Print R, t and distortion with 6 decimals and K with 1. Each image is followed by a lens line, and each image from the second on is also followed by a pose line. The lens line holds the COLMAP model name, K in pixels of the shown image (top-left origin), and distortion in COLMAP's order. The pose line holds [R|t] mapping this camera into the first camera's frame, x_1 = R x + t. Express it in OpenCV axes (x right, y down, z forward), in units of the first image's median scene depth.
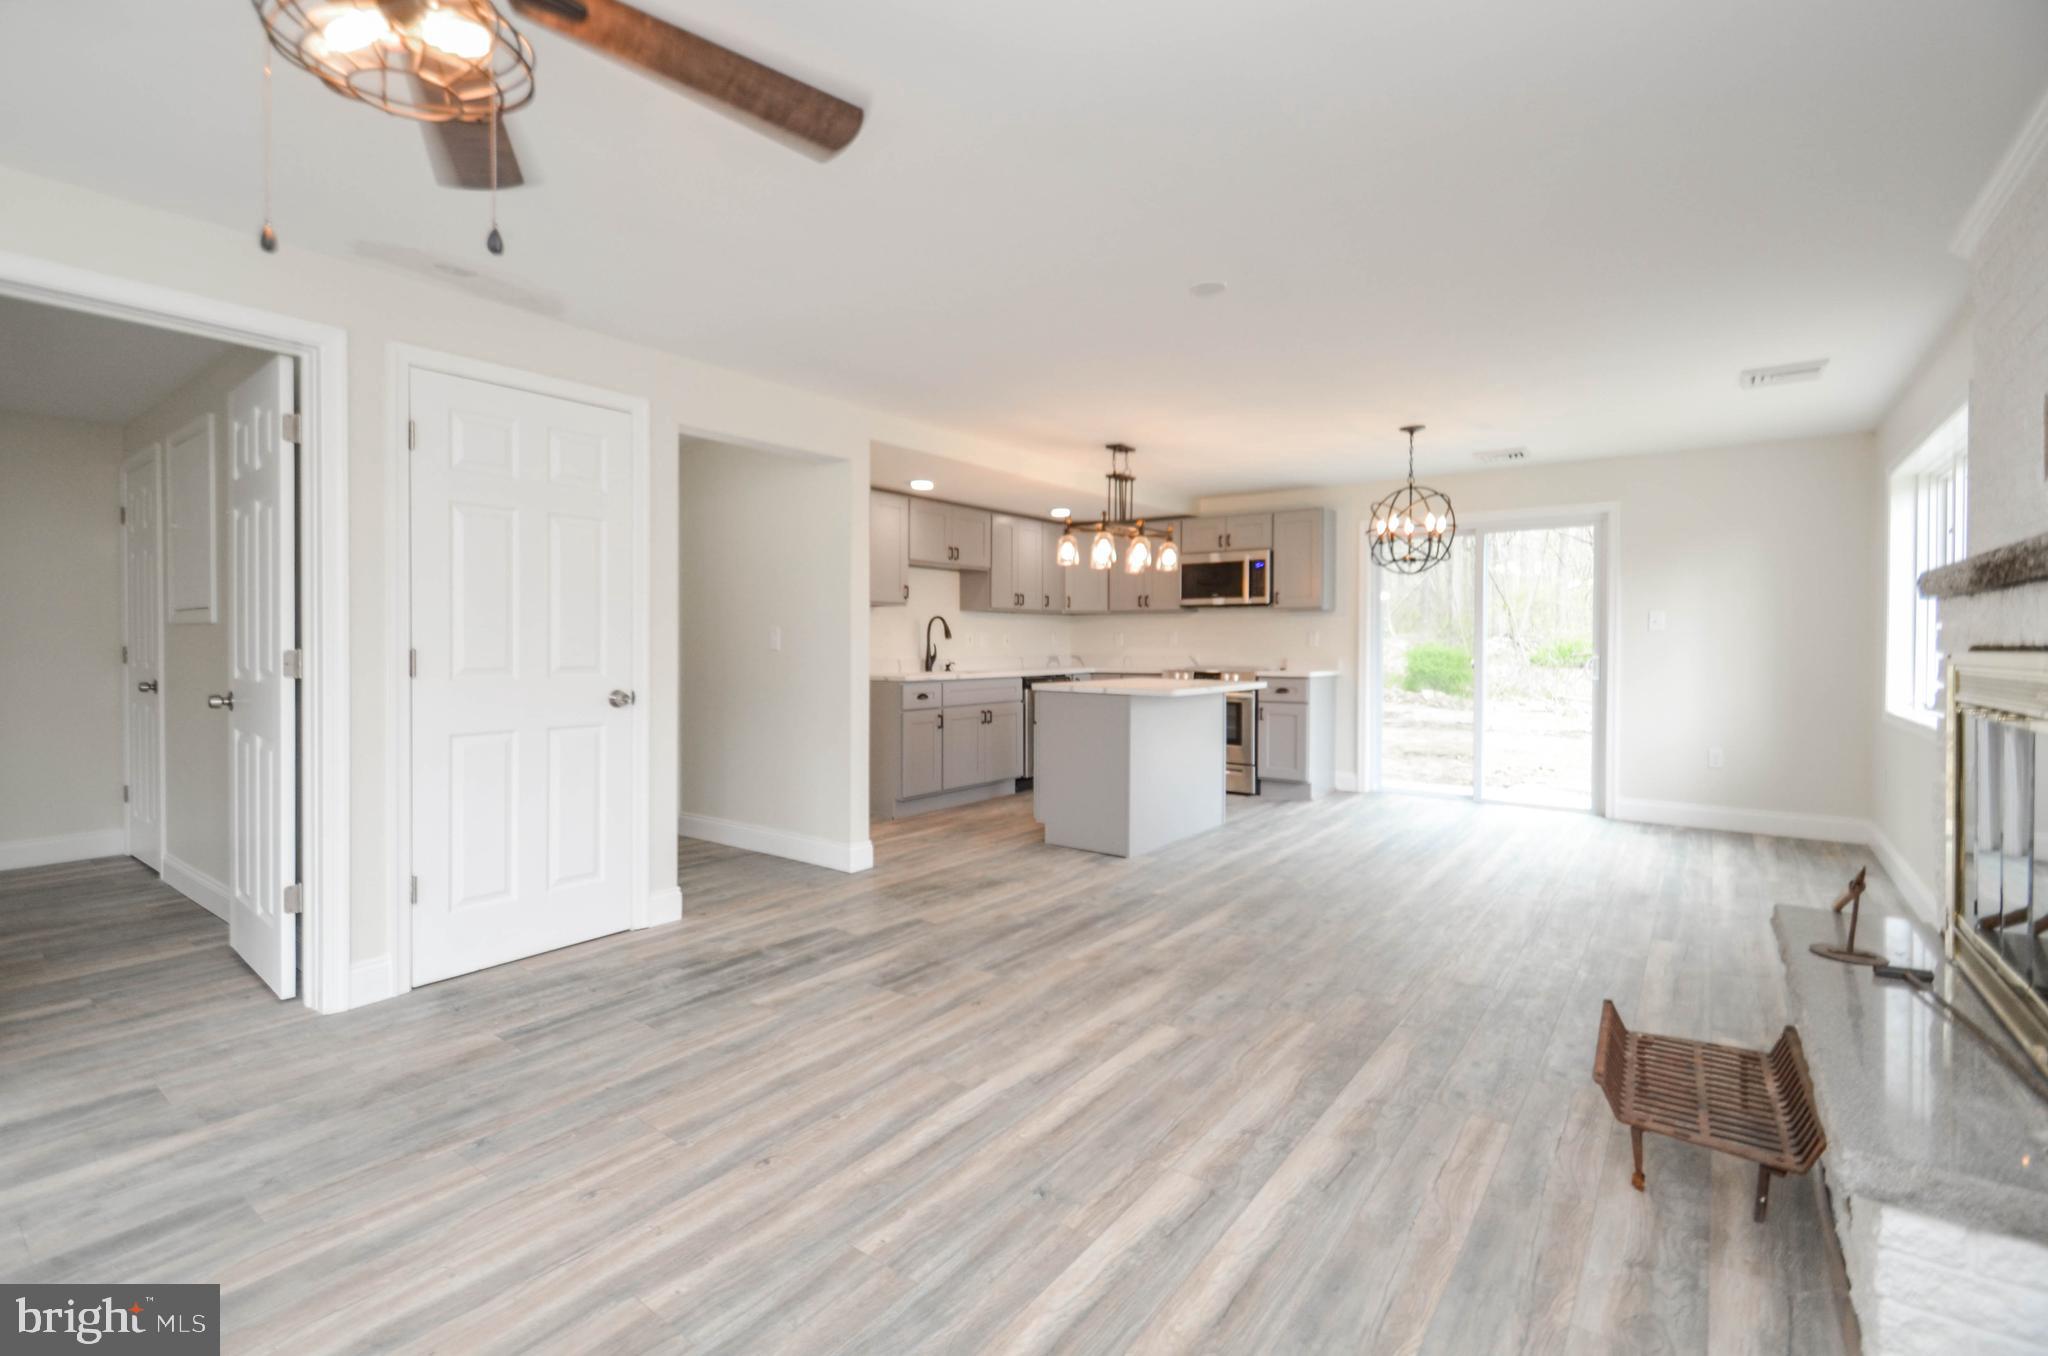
lens RADIAL K [[807.5, 0, 1011.8], [0, 807.5, 645.2], [0, 0, 1]] dist [0.019416, -0.000057]
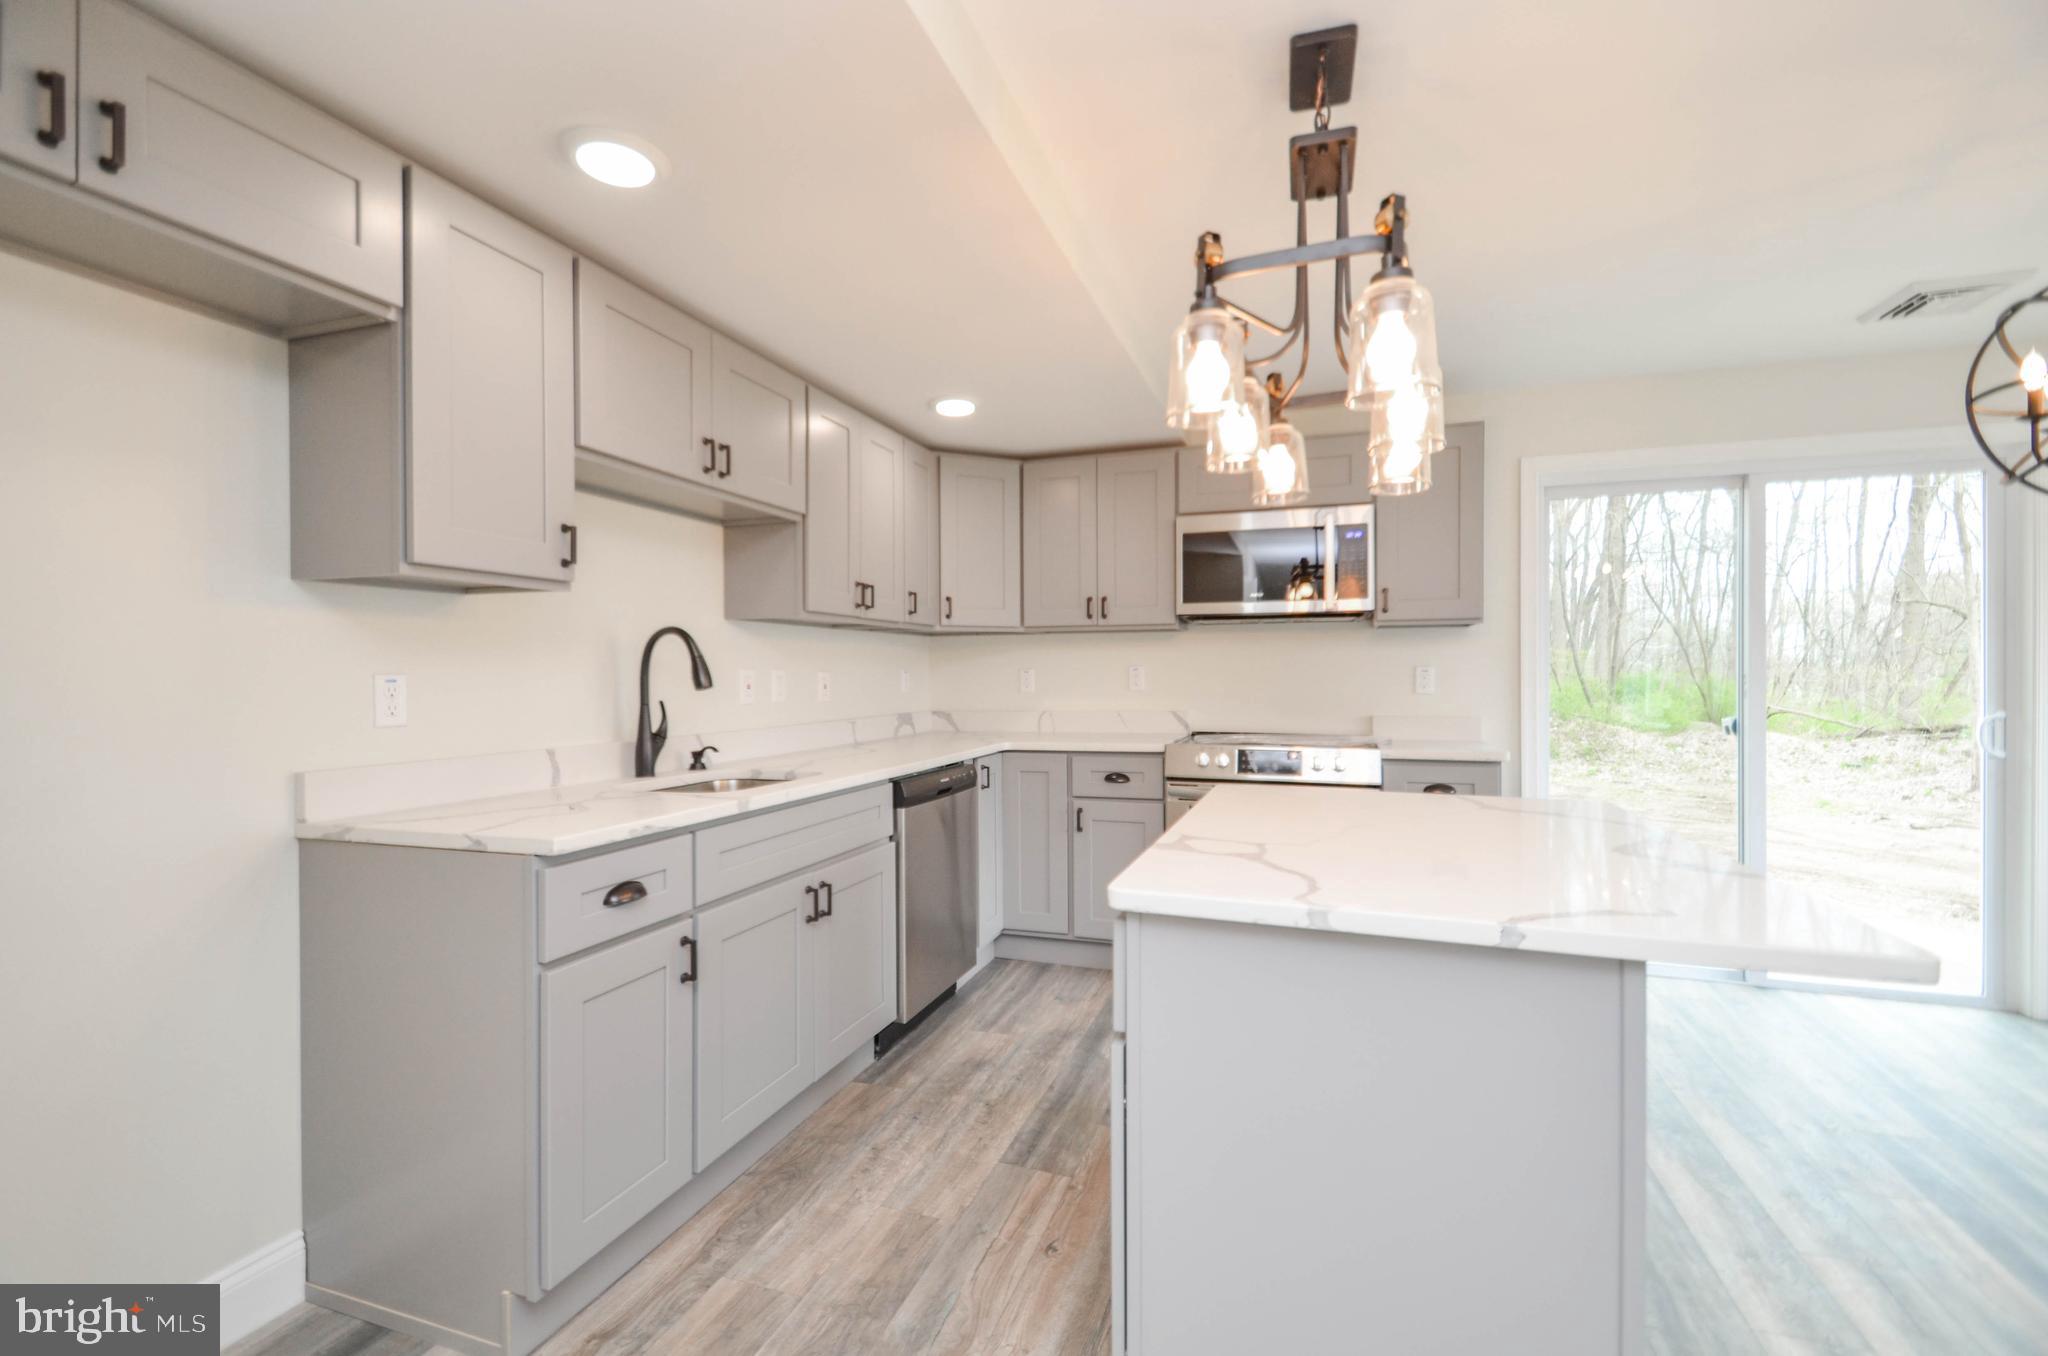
lens RADIAL K [[874.9, 0, 1026.6], [0, 874.9, 674.6], [0, 0, 1]] dist [0.008267, -0.000286]
pose [[0.949980, -0.005442, 0.312265, -0.078363], [0.007374, 0.999960, -0.005005, -0.014247], [-0.312225, 0.007057, 0.949982, 0.718448]]
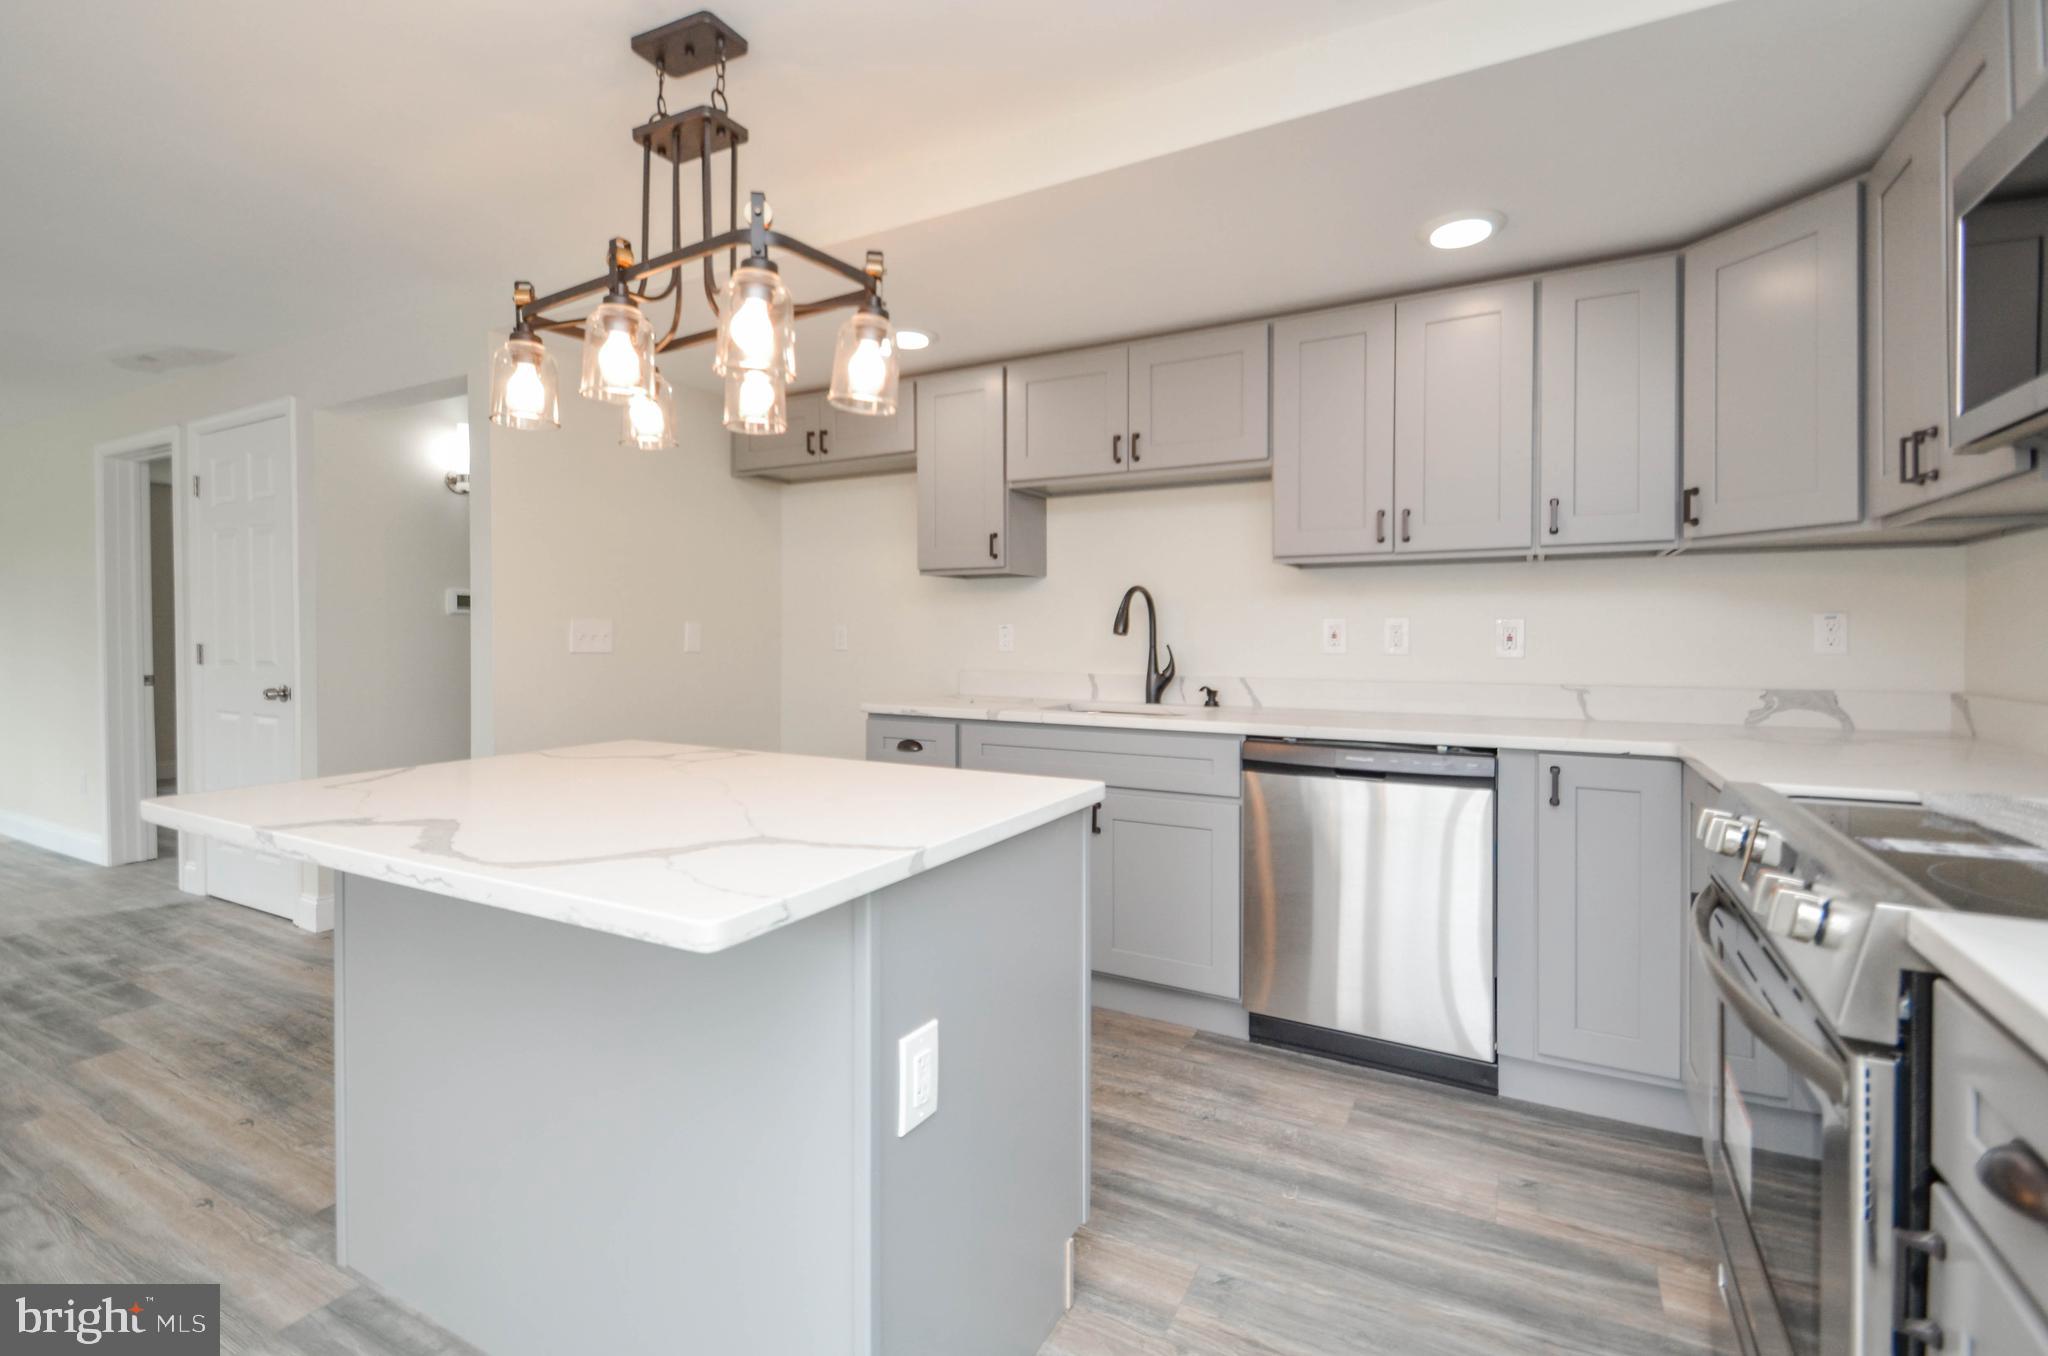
lens RADIAL K [[883.5, 0, 1040.6], [0, 883.5, 637.0], [0, 0, 1]] dist [0.037890, -0.016603]
pose [[0.191230, 0.004303, -0.981536, 0.513570], [-0.007311, 0.999969, 0.002959, -0.009819], [0.981518, 0.006610, 0.191256, 1.070095]]
